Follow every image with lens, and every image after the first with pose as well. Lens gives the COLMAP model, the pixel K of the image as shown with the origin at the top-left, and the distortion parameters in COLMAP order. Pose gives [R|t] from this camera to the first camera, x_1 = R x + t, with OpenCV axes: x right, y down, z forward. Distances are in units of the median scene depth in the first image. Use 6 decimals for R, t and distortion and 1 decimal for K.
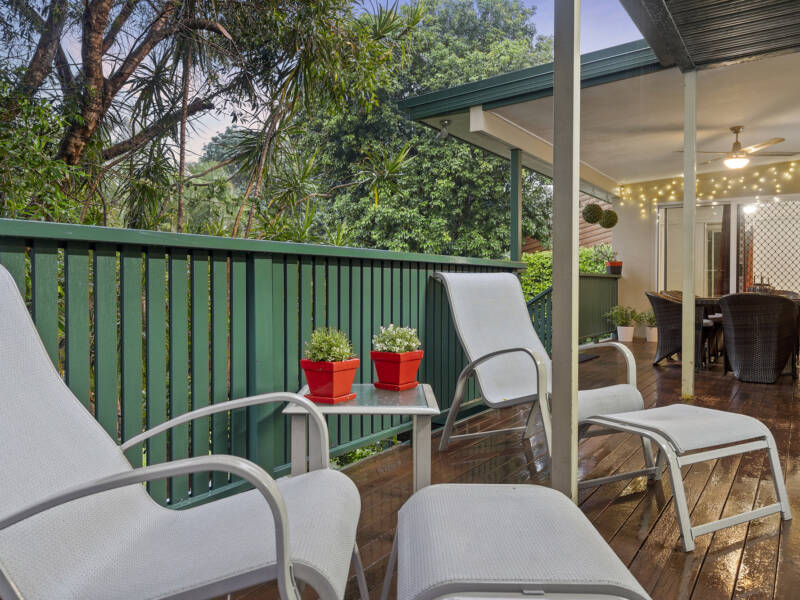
lens RADIAL K [[562.6, 0, 401.4], [0, 562.6, 299.5], [0, 0, 1]] dist [0.009627, -0.003949]
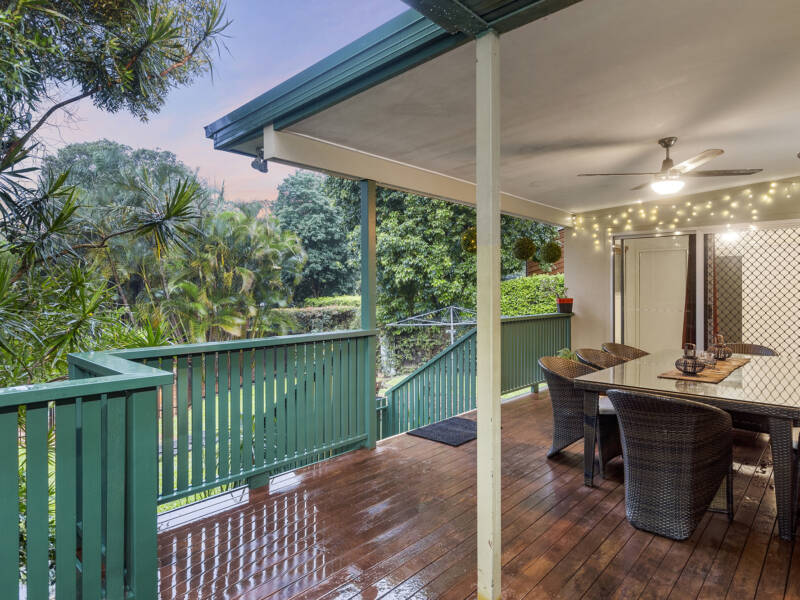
lens RADIAL K [[455.0, 0, 397.9], [0, 455.0, 296.2], [0, 0, 1]] dist [0.003692, 0.002778]
pose [[0.989329, -0.001540, -0.145689, 0.222418], [-0.001056, 0.999842, -0.017738, -0.058206], [0.145693, 0.017703, 0.989171, 0.239686]]
